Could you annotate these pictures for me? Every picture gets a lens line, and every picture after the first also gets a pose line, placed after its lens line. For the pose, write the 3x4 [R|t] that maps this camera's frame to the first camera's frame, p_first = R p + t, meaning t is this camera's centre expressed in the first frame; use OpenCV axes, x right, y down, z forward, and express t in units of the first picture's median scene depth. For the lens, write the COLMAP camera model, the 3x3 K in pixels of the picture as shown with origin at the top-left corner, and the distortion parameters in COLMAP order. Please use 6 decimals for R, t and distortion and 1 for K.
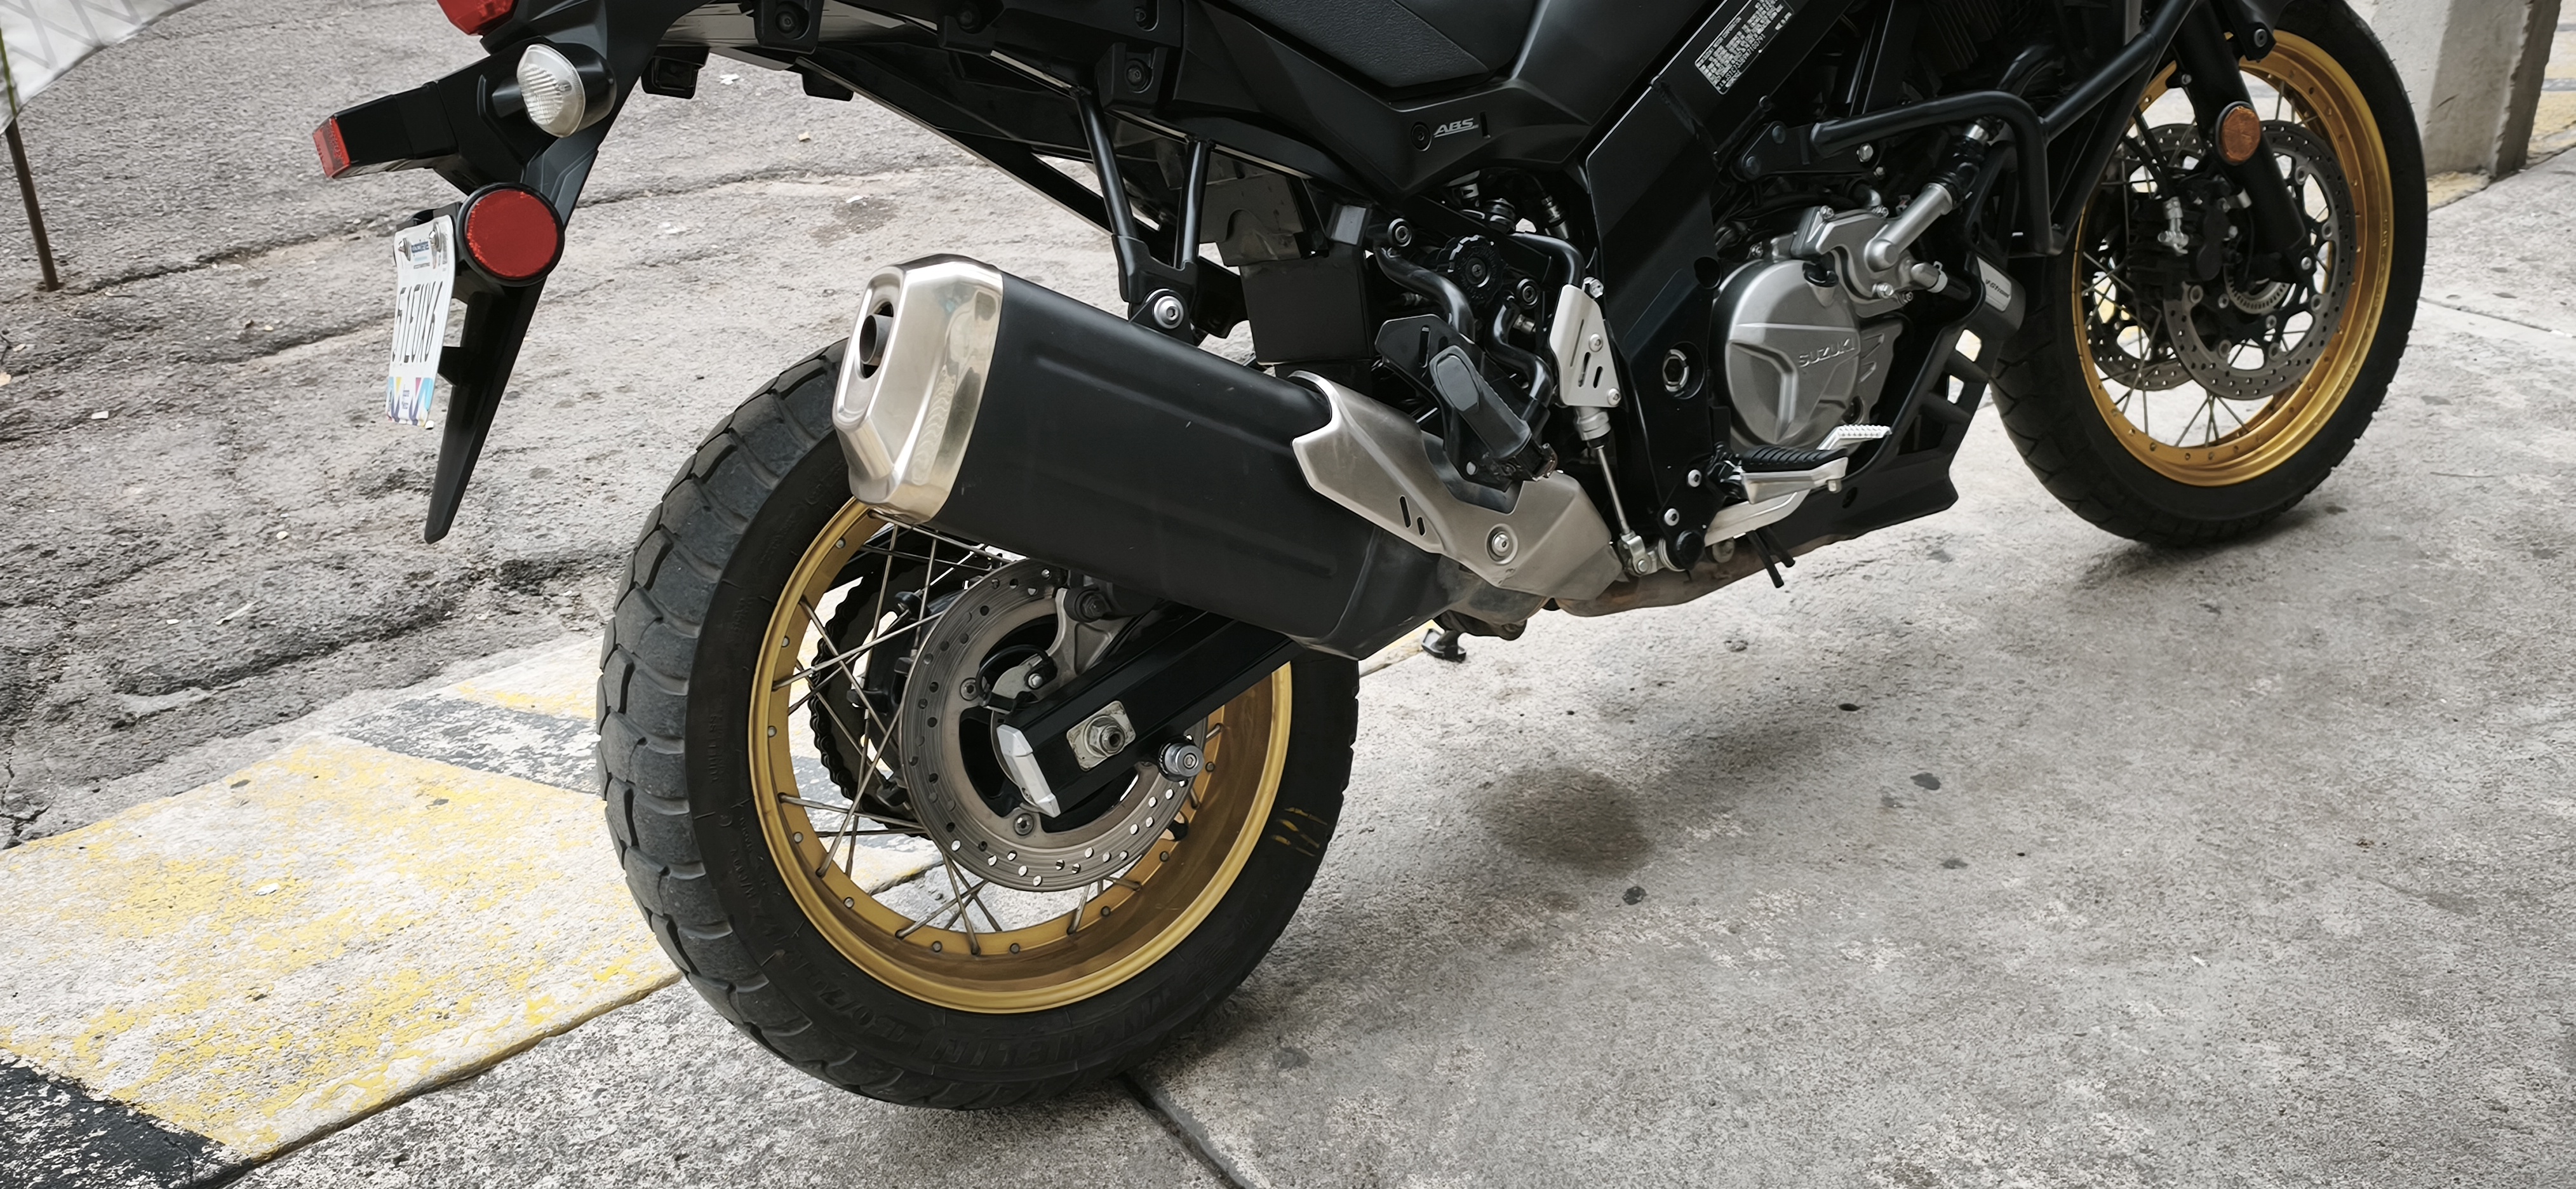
lens RADIAL K [[2064.2, 0, 1263.6], [0, 2064.2, 622.4], [0, 0, 1]] dist [0.066971, -0.096664]
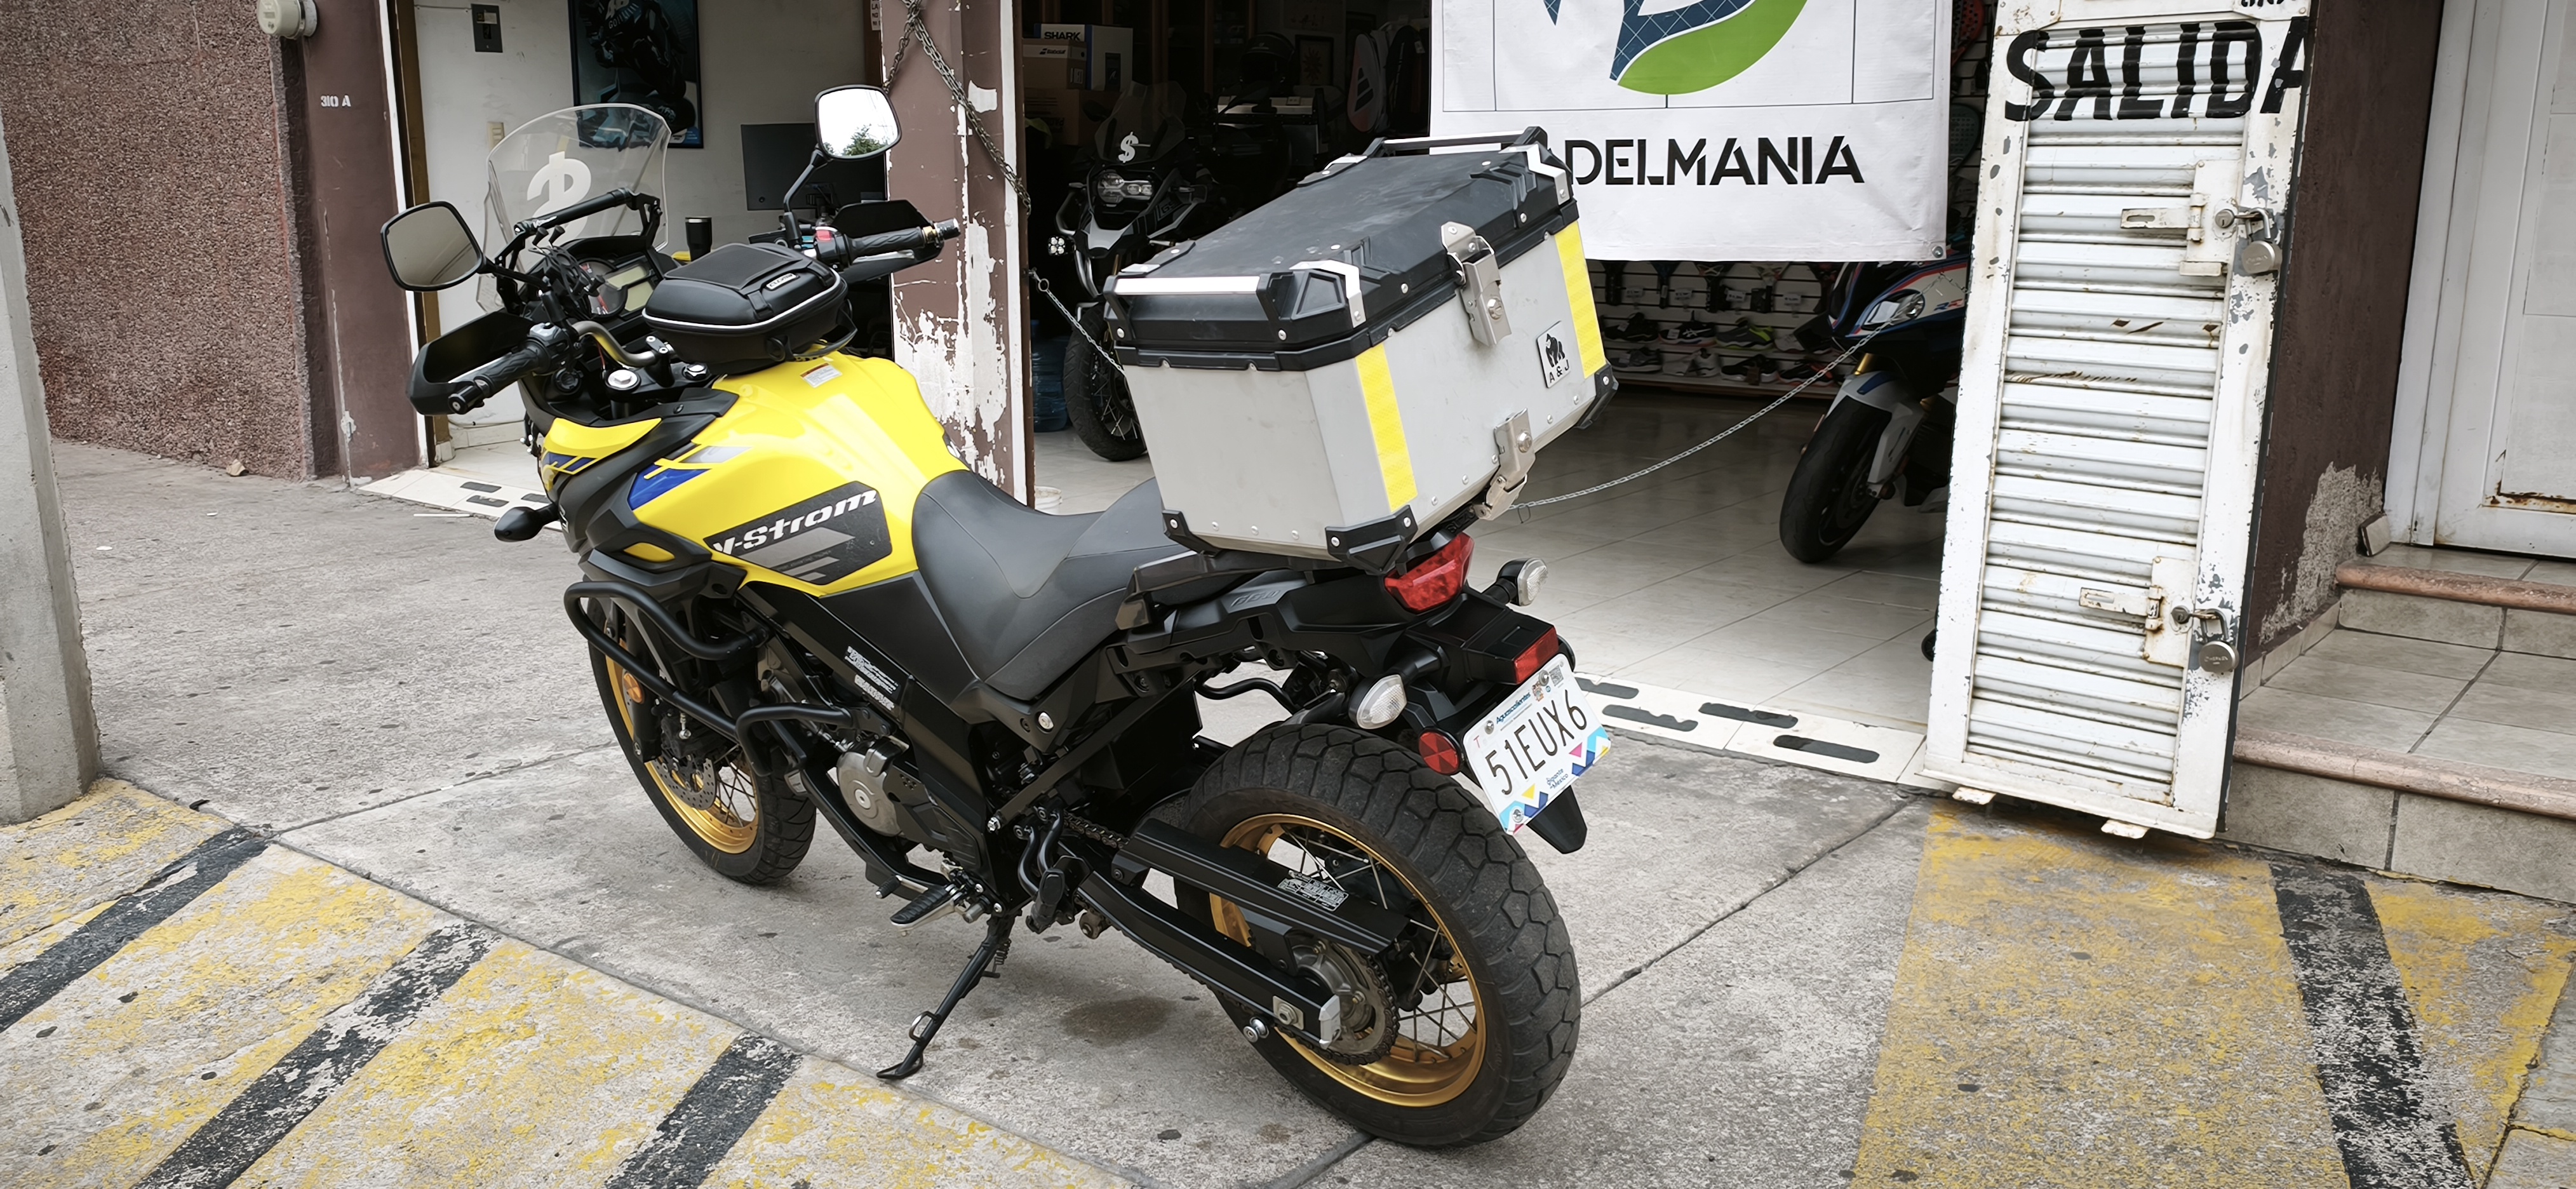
lens RADIAL K [[2064.2, 0, 1255.3], [0, 2064.2, 599.1], [0, 0, 1]] dist [0.066971, -0.096664]
pose [[-0.247479, -0.176143, 0.952748, -1.386203], [0.476247, 0.834230, 0.277938, -0.586854], [-0.843767, 0.522527, -0.122567, 0.939350]]
